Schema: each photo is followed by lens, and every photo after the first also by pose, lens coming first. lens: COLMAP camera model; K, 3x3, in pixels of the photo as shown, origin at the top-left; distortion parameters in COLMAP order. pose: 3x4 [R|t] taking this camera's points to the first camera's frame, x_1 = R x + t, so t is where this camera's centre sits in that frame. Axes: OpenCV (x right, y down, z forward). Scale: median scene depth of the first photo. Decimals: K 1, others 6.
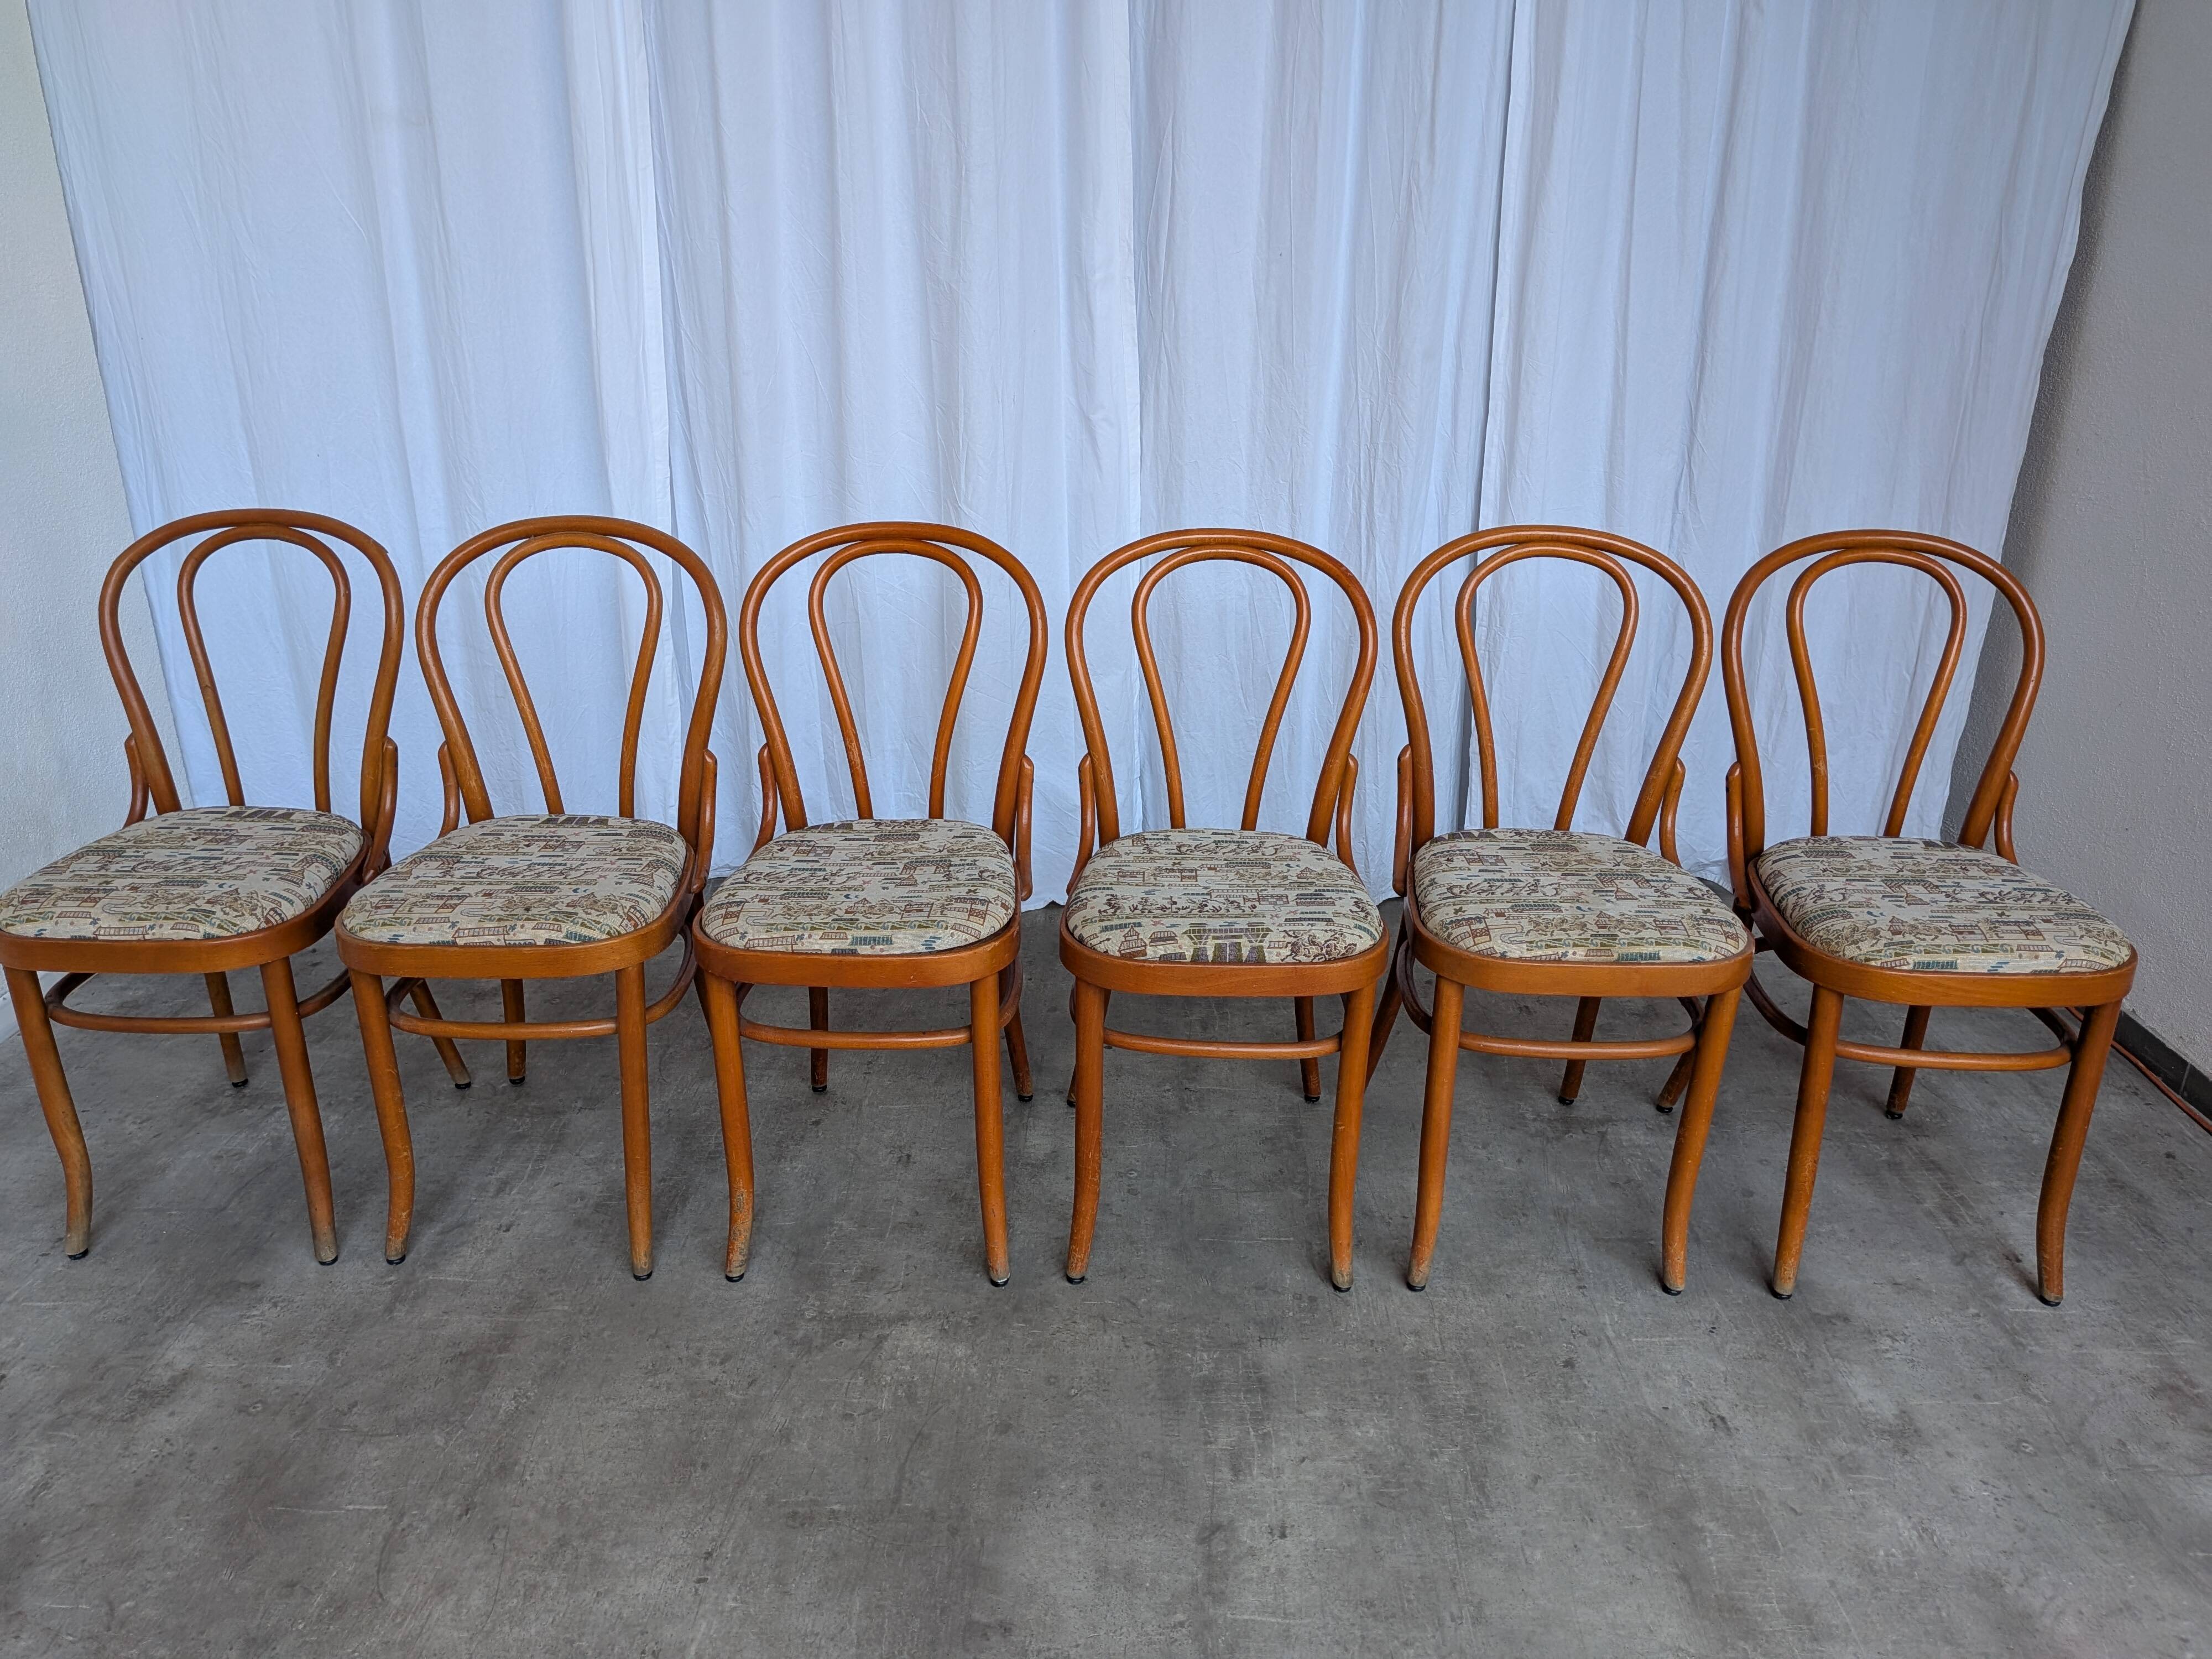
lens RADIAL K [[1596.6, 0, 1098.3], [0, 1596.6, 826.1], [0, 0, 1]] dist [0.041426, -0.083561]
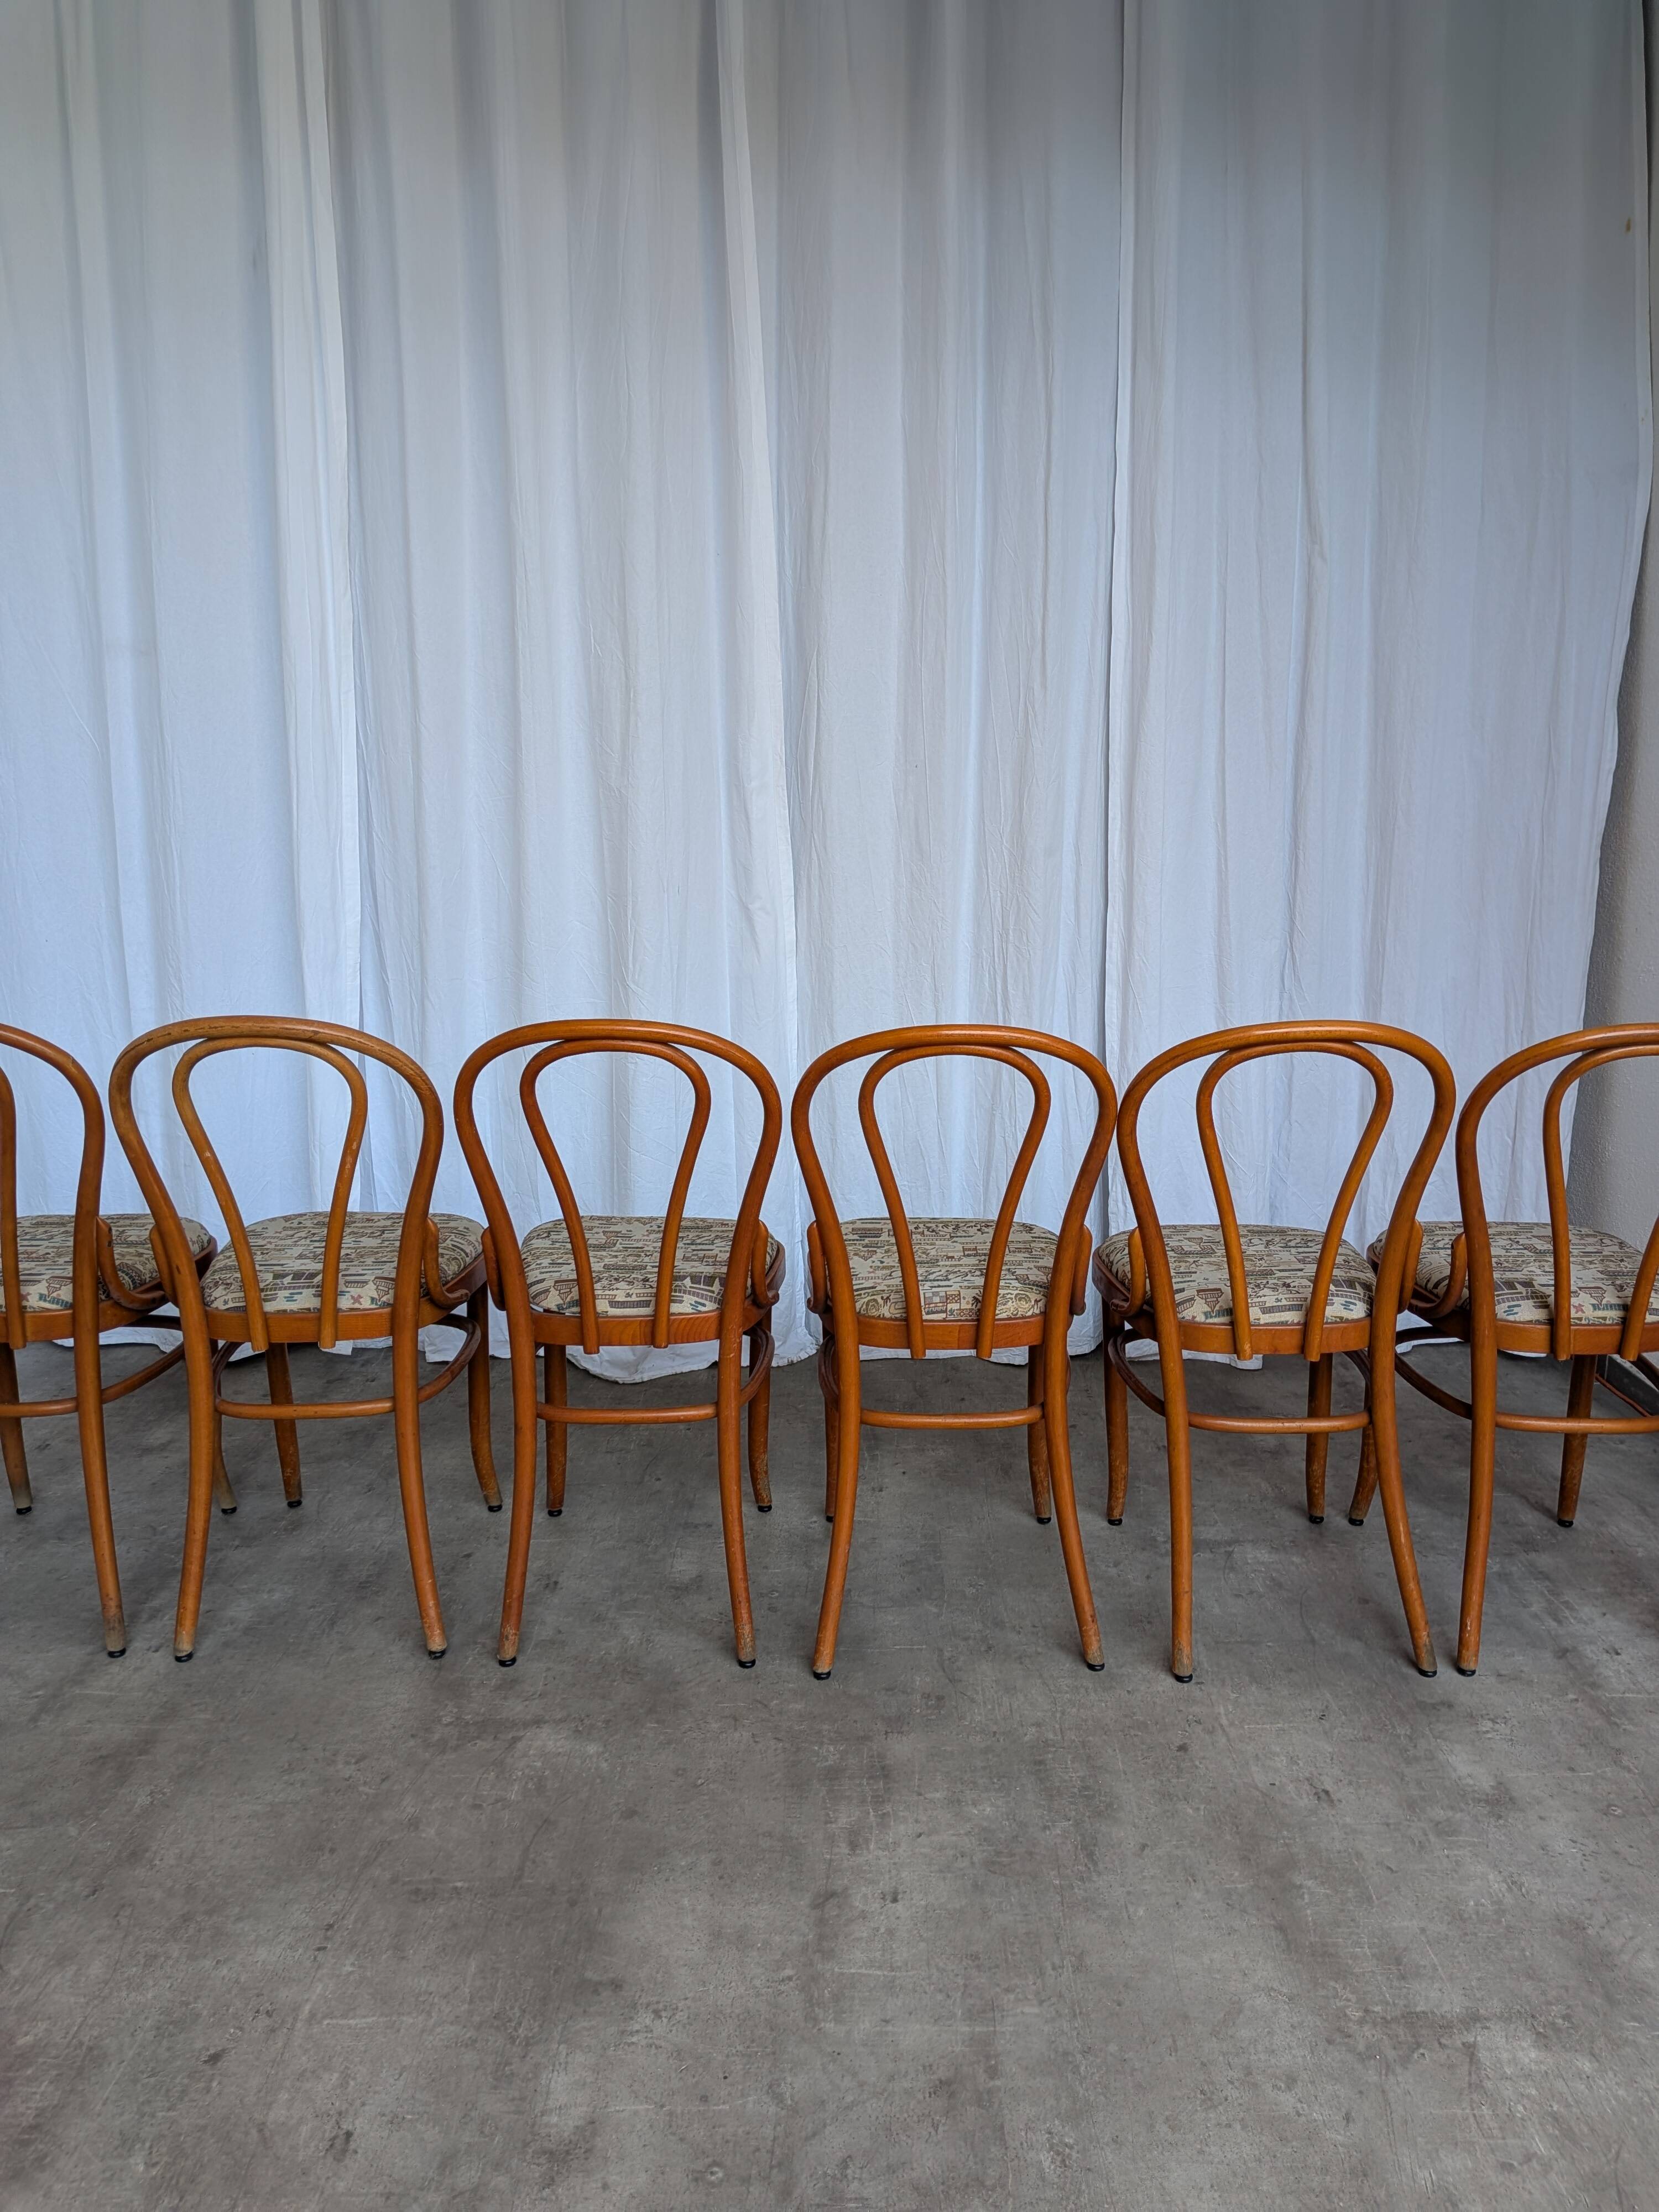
lens RADIAL K [[1596.6, 0, 854.9], [0, 1596.6, 1093.2], [0, 0, 1]] dist [0.041426, -0.083561]
pose [[0.999599, -0.006839, 0.027461, 0.044086], [0.011668, 0.983648, -0.179723, 0.080494], [-0.025783, 0.179972, 0.983334, -0.068978]]
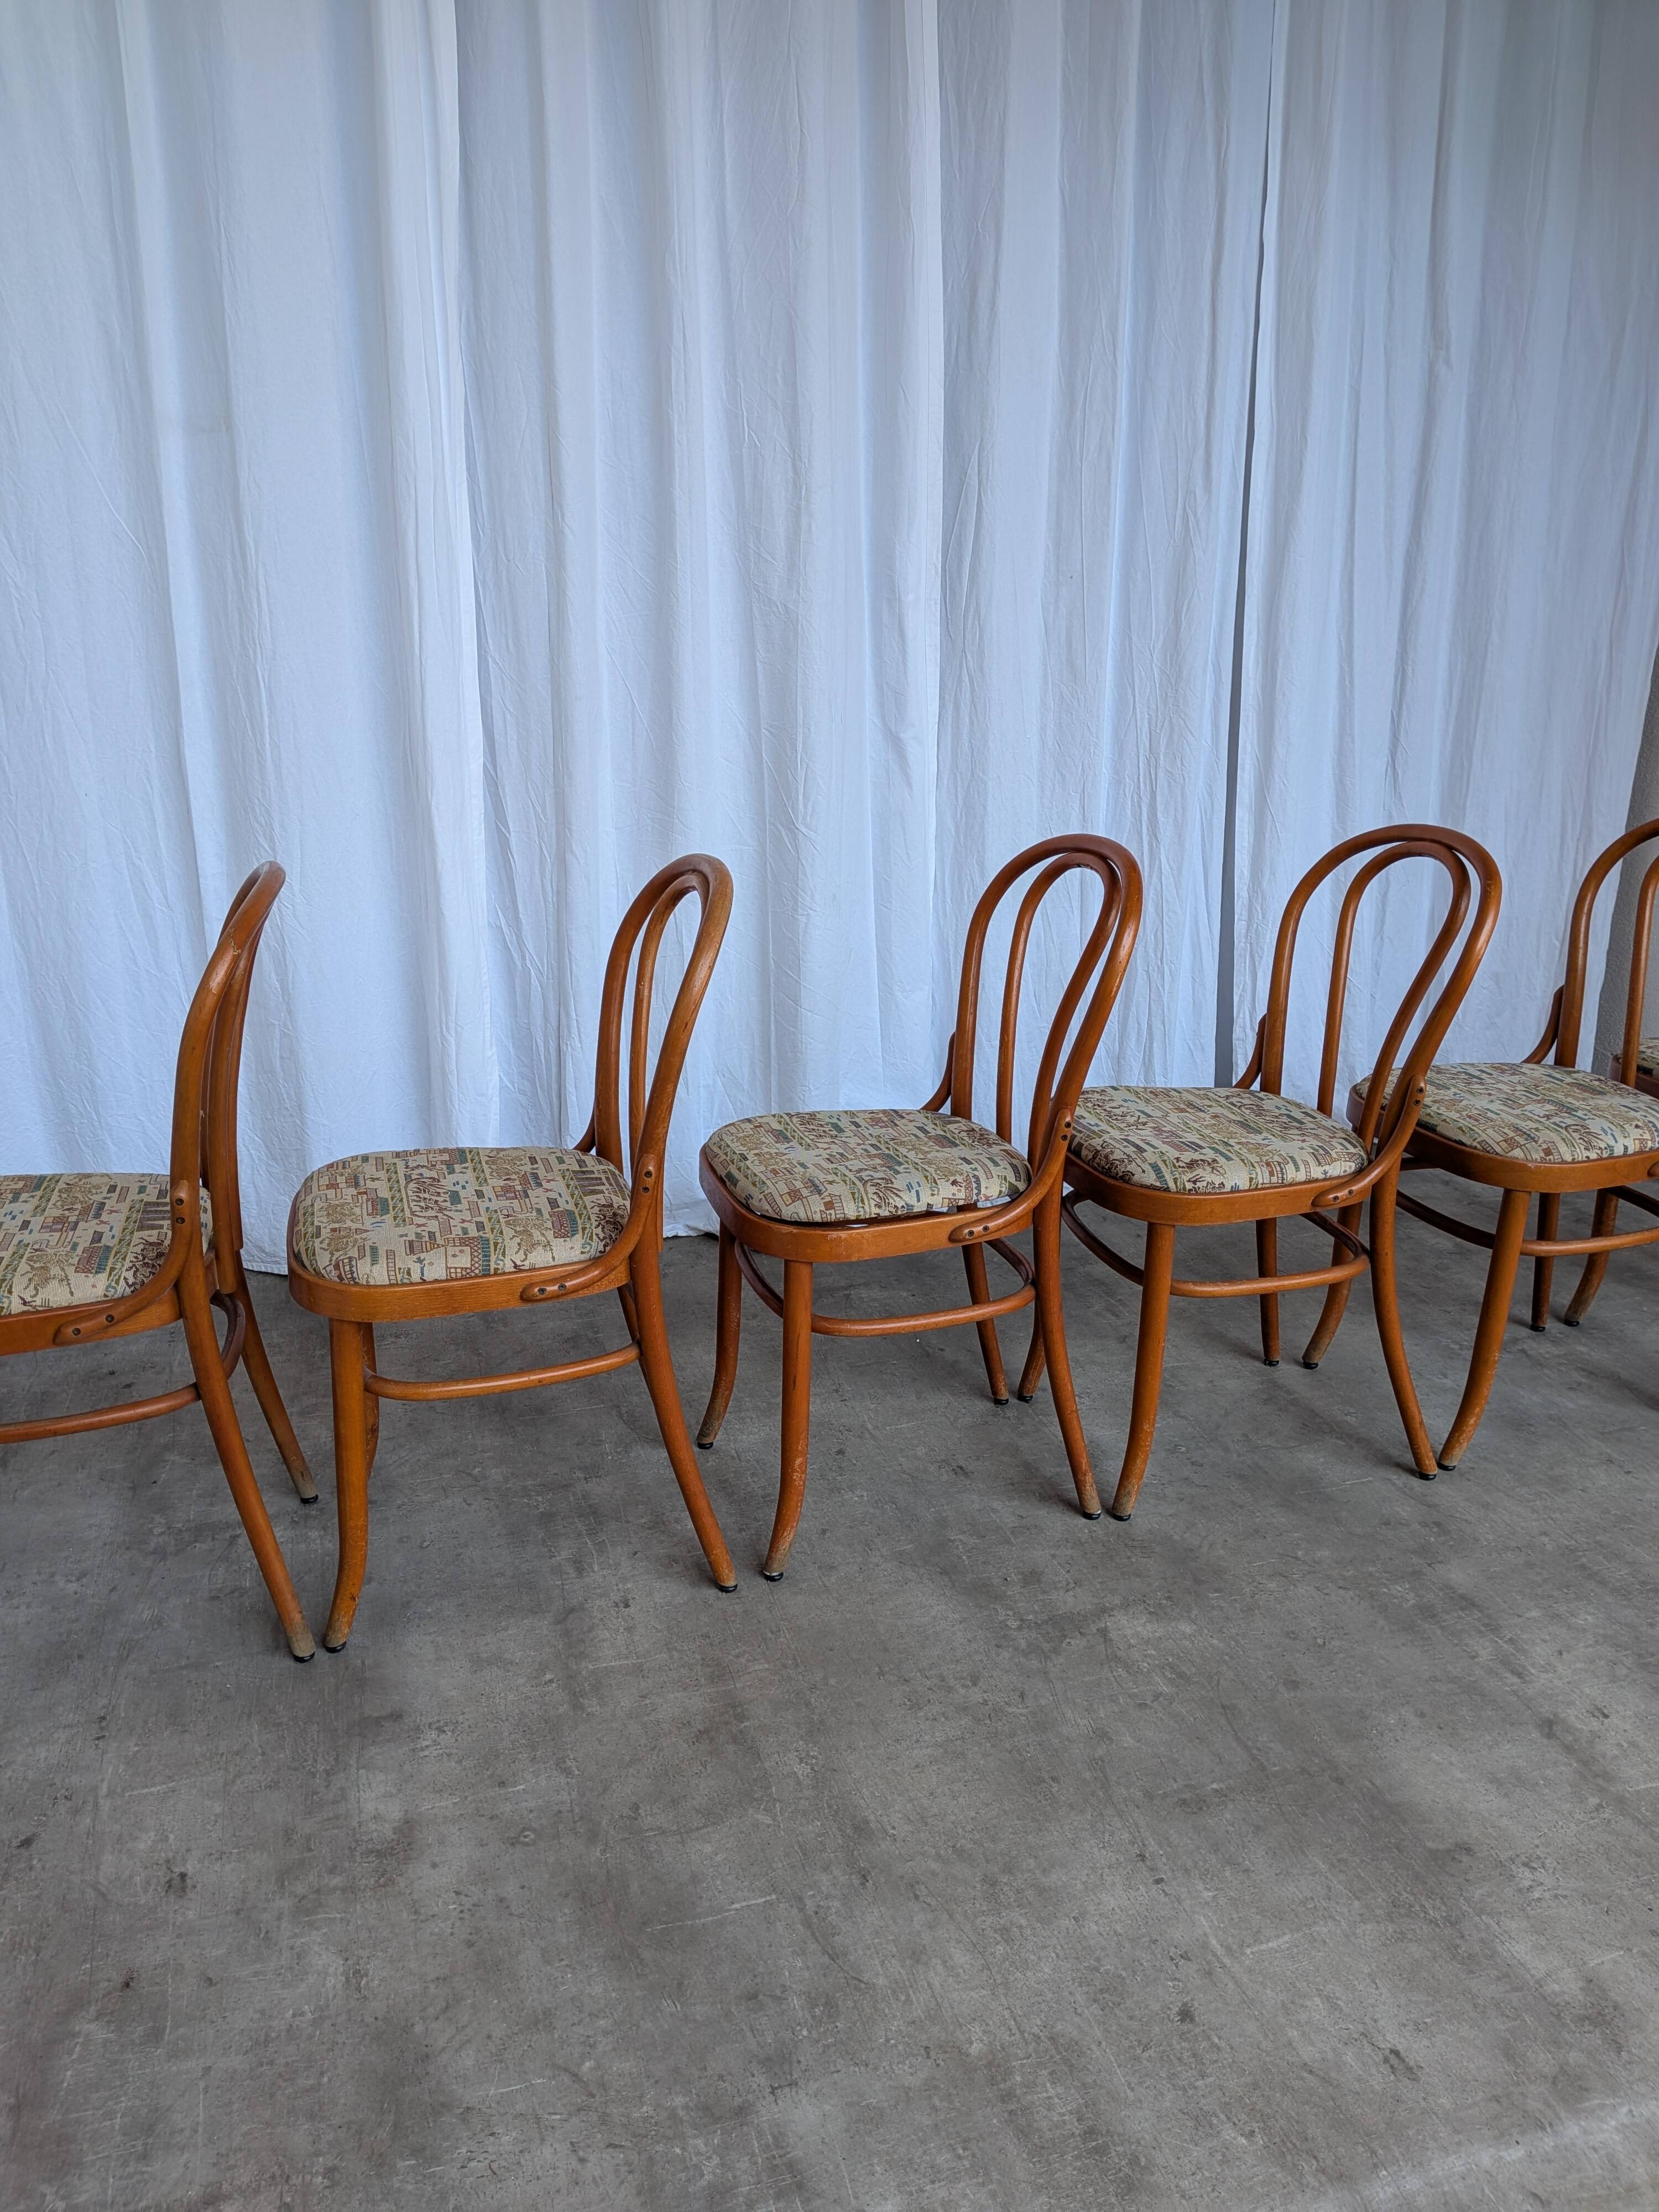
lens RADIAL K [[1596.6, 0, 809.1], [0, 1596.6, 1126.2], [0, 0, 1]] dist [0.041426, -0.083561]
pose [[0.951633, -0.096485, 0.291694, -0.448180], [0.111119, 0.993226, -0.033984, 0.021025], [-0.286439, 0.064753, 0.955908, 0.075242]]
